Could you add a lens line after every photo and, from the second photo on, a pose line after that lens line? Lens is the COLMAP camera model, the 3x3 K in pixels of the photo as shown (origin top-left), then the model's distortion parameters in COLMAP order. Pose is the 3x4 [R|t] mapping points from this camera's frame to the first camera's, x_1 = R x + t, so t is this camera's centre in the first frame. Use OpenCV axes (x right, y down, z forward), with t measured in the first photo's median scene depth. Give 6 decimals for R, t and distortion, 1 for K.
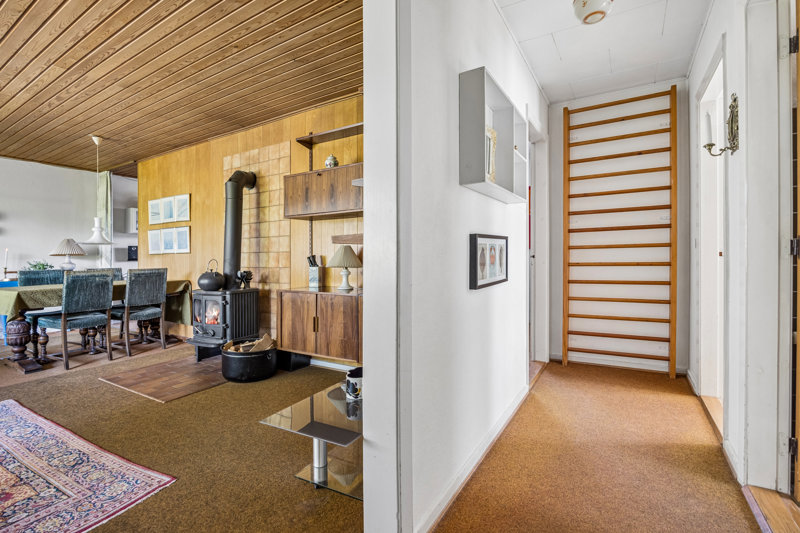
lens RADIAL K [[369.7, 0, 401.5], [0, 369.7, 250.1], [0, 0, 1]] dist [-0.013401, -0.000161]
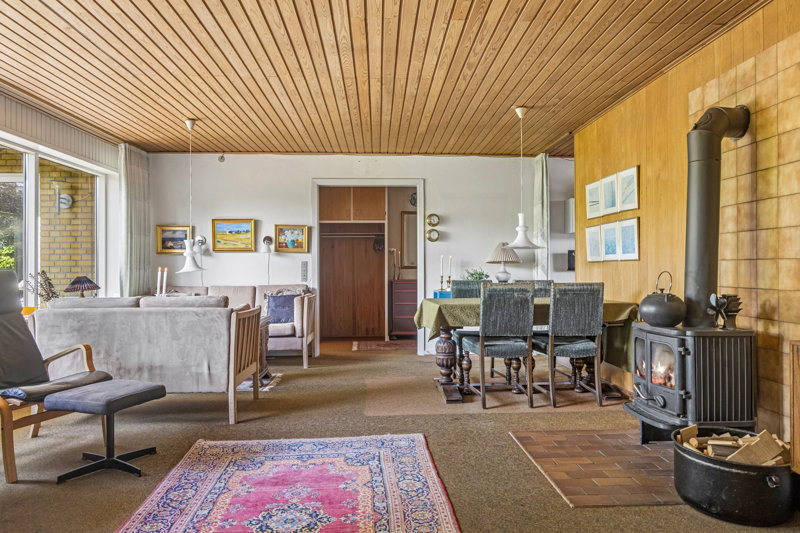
lens RADIAL K [[539.8, 0, 402.7], [0, 539.8, 253.3], [0, 0, 1]] dist [0.002818, -0.003062]
pose [[0.552894, -0.009582, -0.833197, -0.036217], [0.006006, 0.999954, -0.007514, 0.001069], [0.833230, -0.000849, 0.552926, 0.185556]]
